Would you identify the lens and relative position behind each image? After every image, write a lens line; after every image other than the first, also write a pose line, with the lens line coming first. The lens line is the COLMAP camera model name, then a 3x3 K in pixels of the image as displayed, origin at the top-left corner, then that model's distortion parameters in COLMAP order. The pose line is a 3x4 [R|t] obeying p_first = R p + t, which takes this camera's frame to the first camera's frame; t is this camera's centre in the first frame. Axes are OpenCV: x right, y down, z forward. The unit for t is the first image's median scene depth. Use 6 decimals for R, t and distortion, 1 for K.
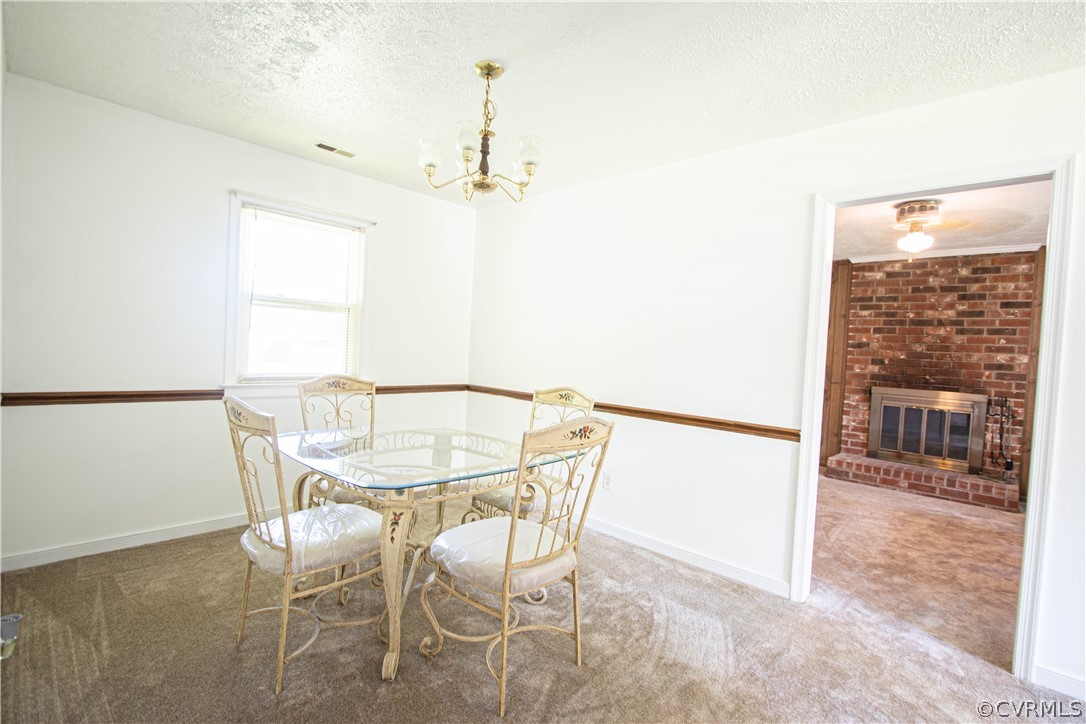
lens RADIAL K [[505.4, 0, 543.0], [0, 505.4, 362.0], [0, 0, 1]] dist [-0.002581, 0.000072]
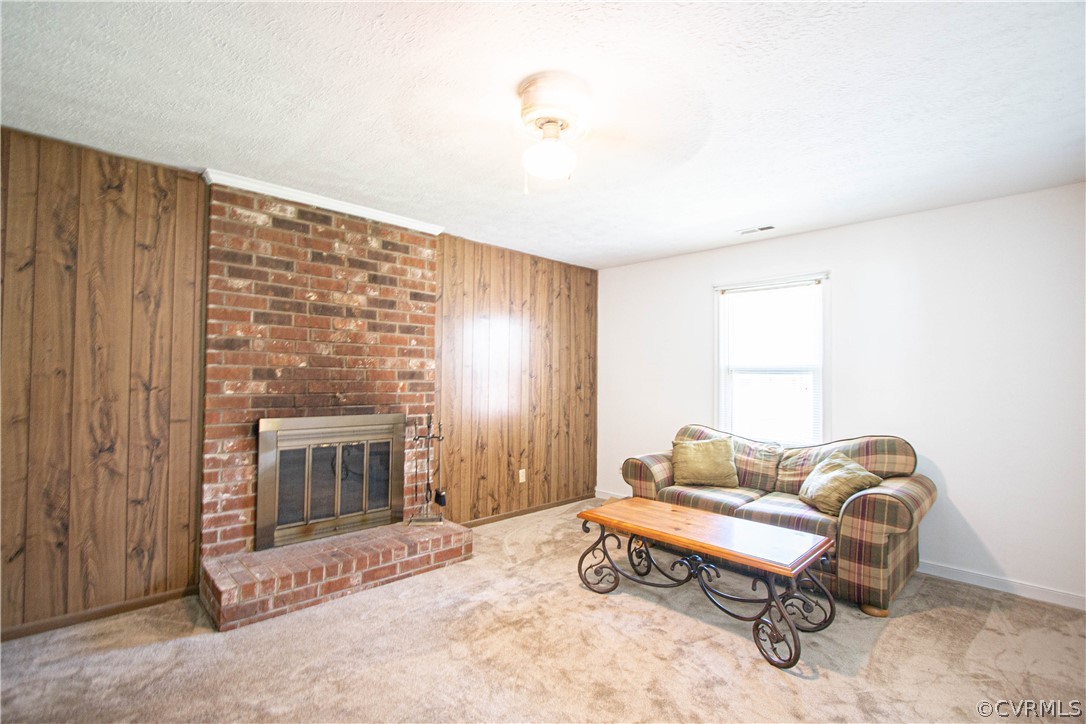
lens RADIAL K [[499.6, 0, 543.0], [0, 499.6, 362.0], [0, 0, 1]] dist [-0.013206, 0.000750]
pose [[0.030560, -0.024733, 0.999227, 0.132220], [0.012613, 0.999624, 0.024357, -0.024802], [-0.999453, 0.011859, 0.030861, 0.716630]]
